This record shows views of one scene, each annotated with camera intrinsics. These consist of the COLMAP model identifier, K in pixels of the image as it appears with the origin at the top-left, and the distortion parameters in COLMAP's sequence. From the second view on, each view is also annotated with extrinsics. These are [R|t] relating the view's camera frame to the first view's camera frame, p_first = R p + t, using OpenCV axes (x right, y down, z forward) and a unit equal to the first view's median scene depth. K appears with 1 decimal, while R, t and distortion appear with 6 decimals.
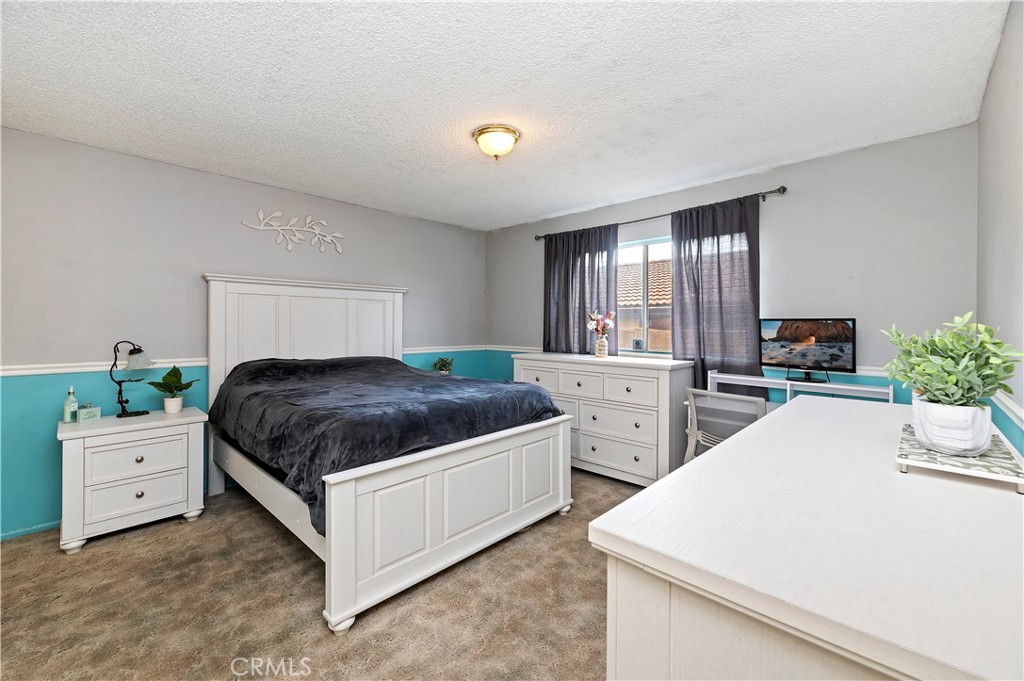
lens RADIAL K [[426.5, 0, 512.0], [0, 426.5, 340.5], [0, 0, 1]] dist [-0.002439, -0.000118]
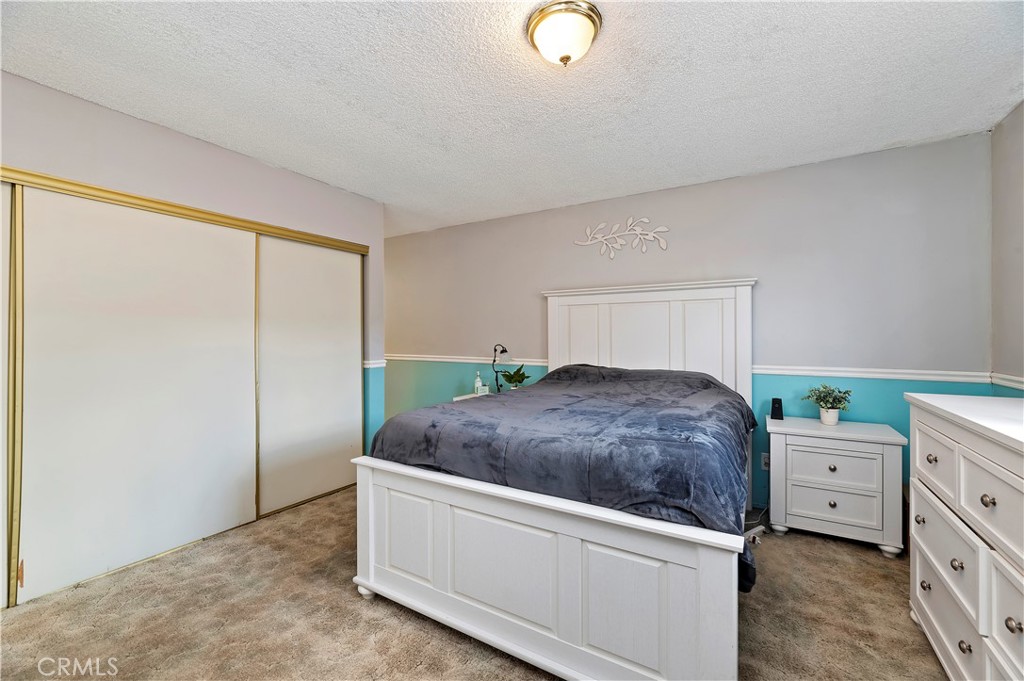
lens RADIAL K [[426.5, 0, 512.0], [0, 426.5, 340.5], [0, 0, 1]] dist [-0.002439, -0.000118]
pose [[0.207360, 0.007759, -0.978234, 0.510310], [-0.037239, 0.999306, 0.000032, -0.012868], [0.977556, 0.036422, 0.207505, 0.713494]]
